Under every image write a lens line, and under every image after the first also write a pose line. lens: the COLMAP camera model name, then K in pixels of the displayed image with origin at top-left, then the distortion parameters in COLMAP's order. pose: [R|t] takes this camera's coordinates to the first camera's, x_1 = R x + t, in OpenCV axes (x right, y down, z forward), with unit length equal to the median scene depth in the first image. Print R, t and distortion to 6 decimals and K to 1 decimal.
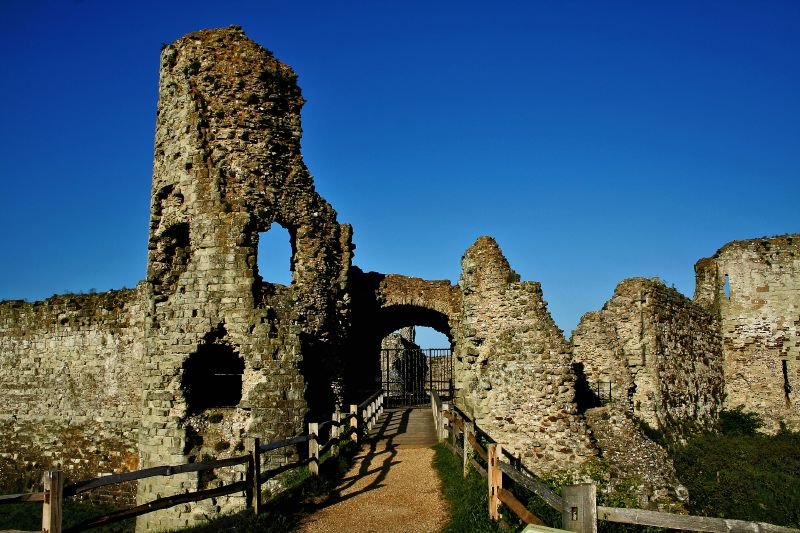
lens RADIAL K [[651.2, 0, 396.8], [0, 651.2, 278.0], [0, 0, 1]] dist [-0.149066, 0.143119]
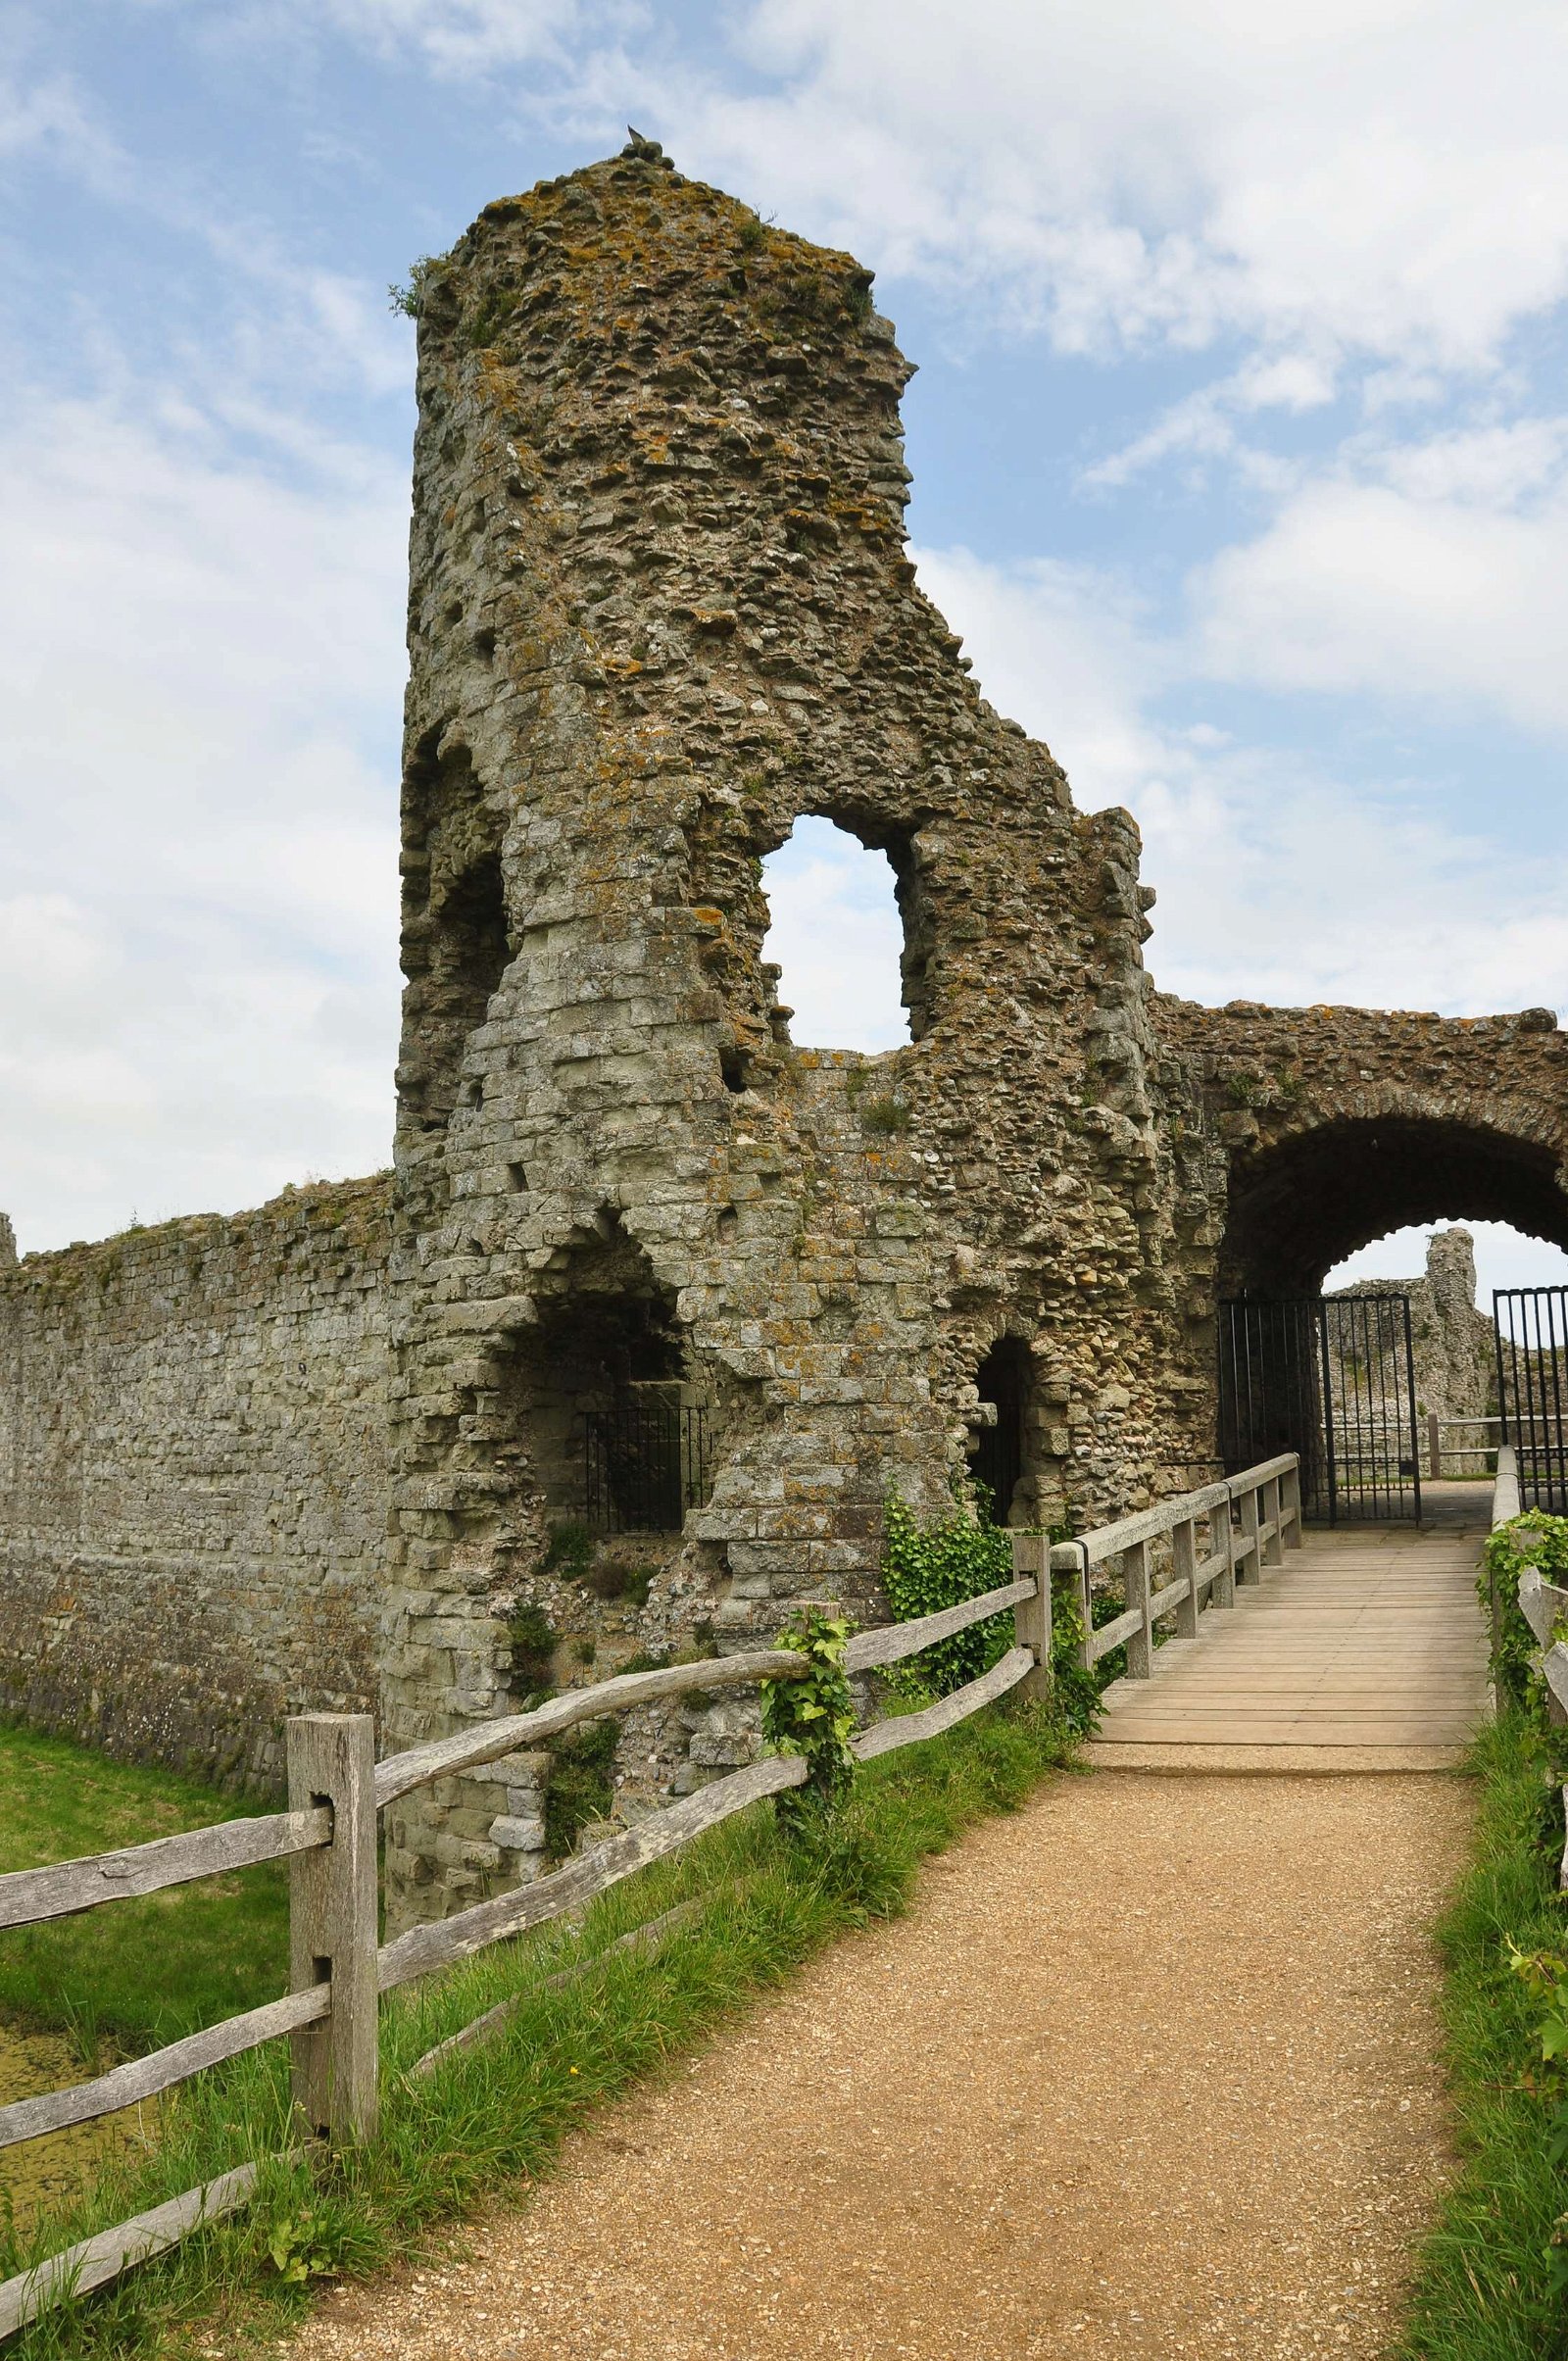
lens RADIAL K [[1921.8, 0, 755.8], [0, 1921.8, 1146.5], [0, 0, 1]] dist [-0.149066, 0.143119]
pose [[0.942735, -0.062165, -0.327700, 0.032688], [0.063603, 0.997955, -0.006339, 0.049179], [0.327424, -0.014867, 0.944761, 0.269251]]
